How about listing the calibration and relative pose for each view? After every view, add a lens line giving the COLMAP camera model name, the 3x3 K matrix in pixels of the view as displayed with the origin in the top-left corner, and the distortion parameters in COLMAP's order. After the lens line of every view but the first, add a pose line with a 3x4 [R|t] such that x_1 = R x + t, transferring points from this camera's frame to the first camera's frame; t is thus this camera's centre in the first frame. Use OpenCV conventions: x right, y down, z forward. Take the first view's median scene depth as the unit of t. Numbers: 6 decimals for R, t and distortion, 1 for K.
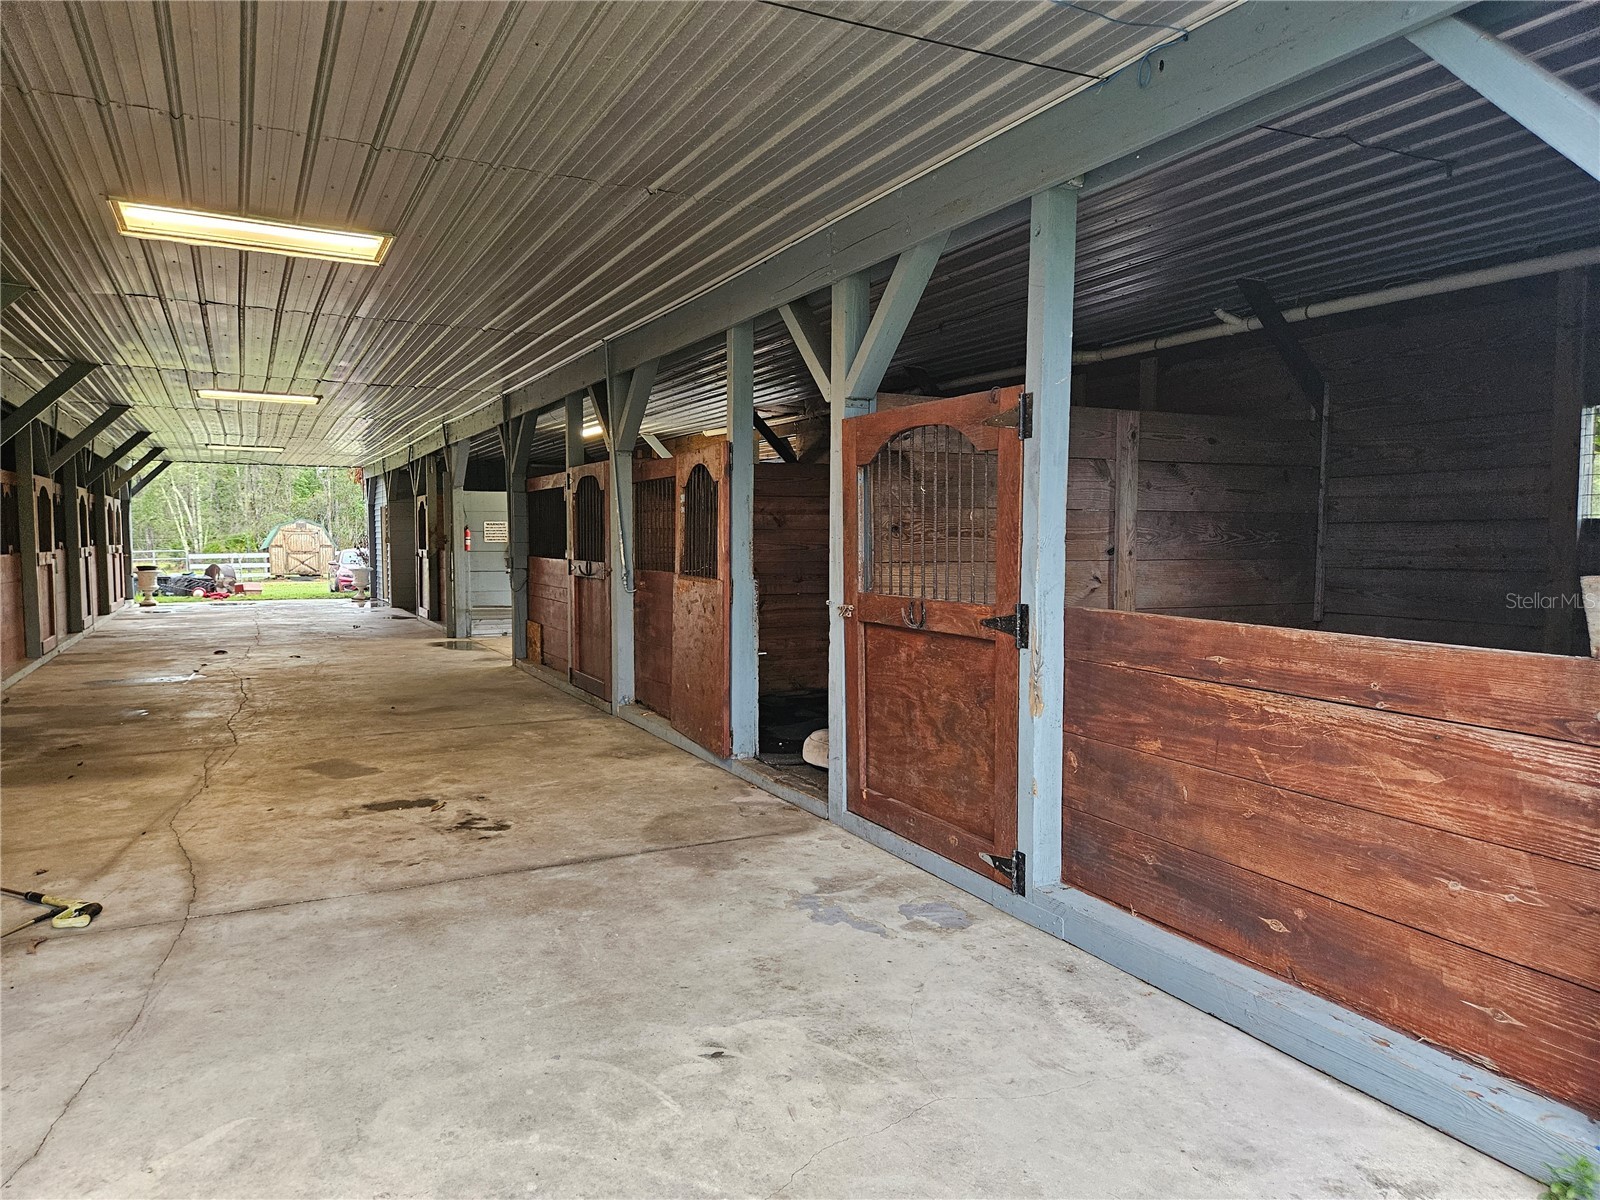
lens RADIAL K [[1076.1, 0, 796.8], [0, 1076.1, 604.9], [0, 0, 1]] dist [0.081249, -0.075236]
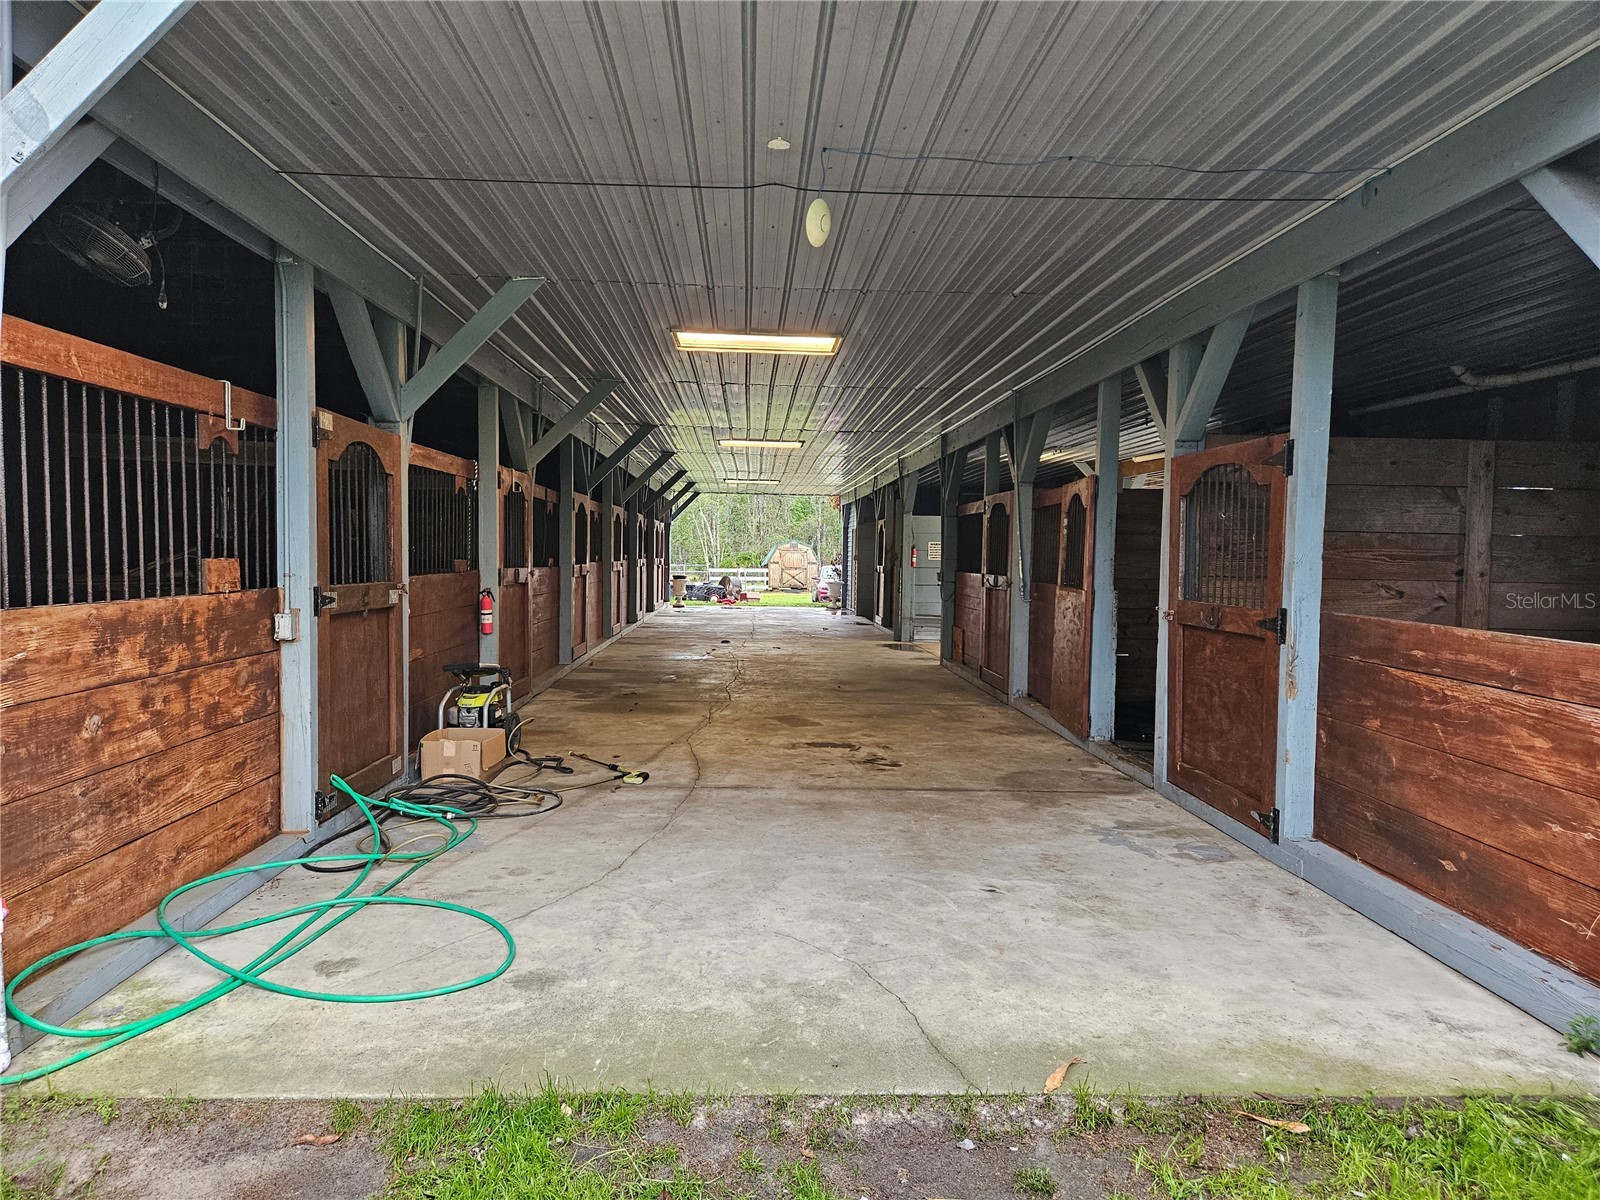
lens RADIAL K [[1076.1, 0, 796.8], [0, 1076.1, 604.9], [0, 0, 1]] dist [0.081249, -0.075236]
pose [[0.910491, 0.034511, -0.412085, 0.188857], [-0.043006, 0.999010, -0.011356, 0.029378], [0.411286, 0.028062, 0.911074, -0.325606]]
